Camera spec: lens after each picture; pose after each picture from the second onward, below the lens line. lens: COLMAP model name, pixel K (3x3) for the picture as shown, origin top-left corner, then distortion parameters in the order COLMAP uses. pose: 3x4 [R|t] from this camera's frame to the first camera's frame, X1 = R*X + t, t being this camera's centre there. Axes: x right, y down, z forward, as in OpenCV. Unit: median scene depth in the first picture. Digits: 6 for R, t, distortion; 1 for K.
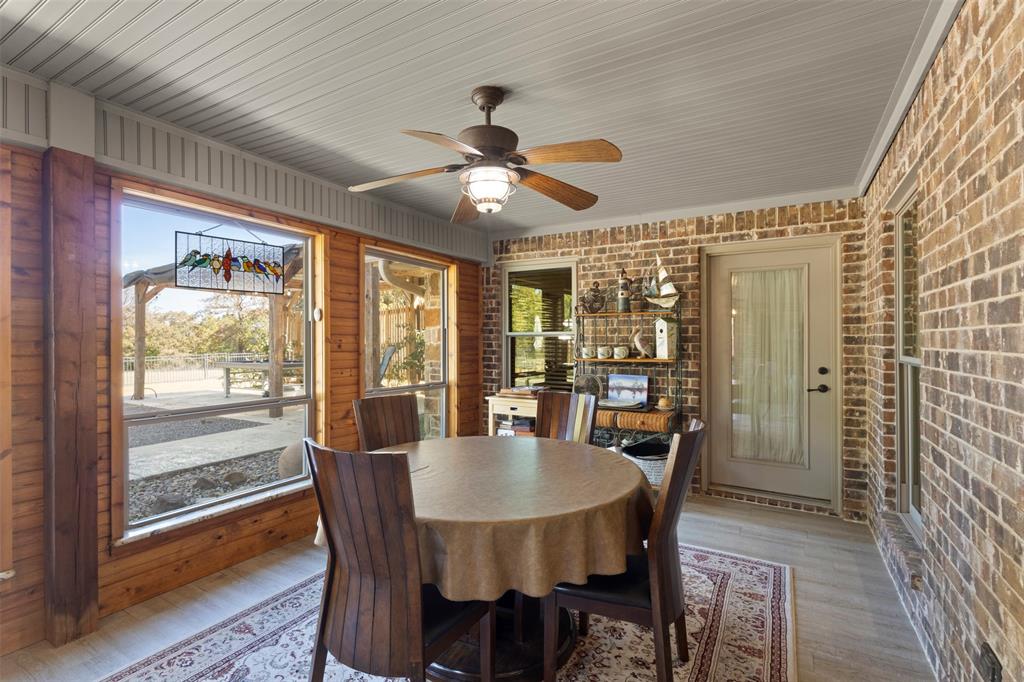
lens RADIAL K [[476.6, 0, 505.1], [0, 476.6, 340.0], [0, 0, 1]] dist [-0.001740, 0.002633]
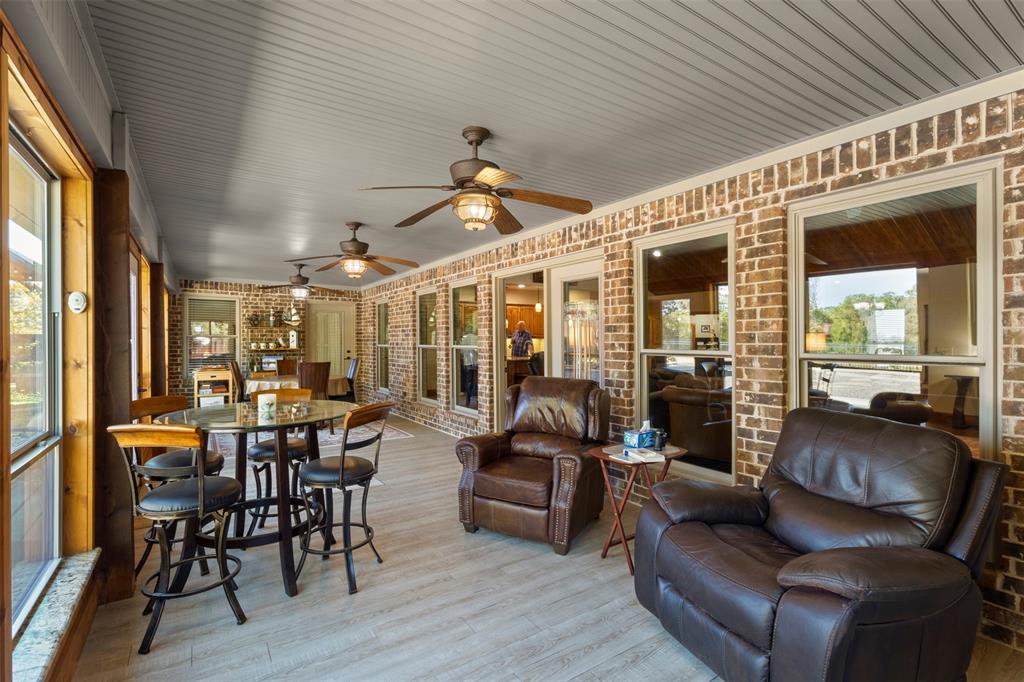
lens RADIAL K [[476.6, 0, 509.4], [0, 476.6, 341.5], [0, 0, 1]] dist [-0.001740, 0.002633]
pose [[0.444073, 0.002258, 0.895988, -1.236072], [-0.001403, 0.999997, -0.001824, 0.010511], [-0.895989, -0.000447, 0.444075, -0.932784]]
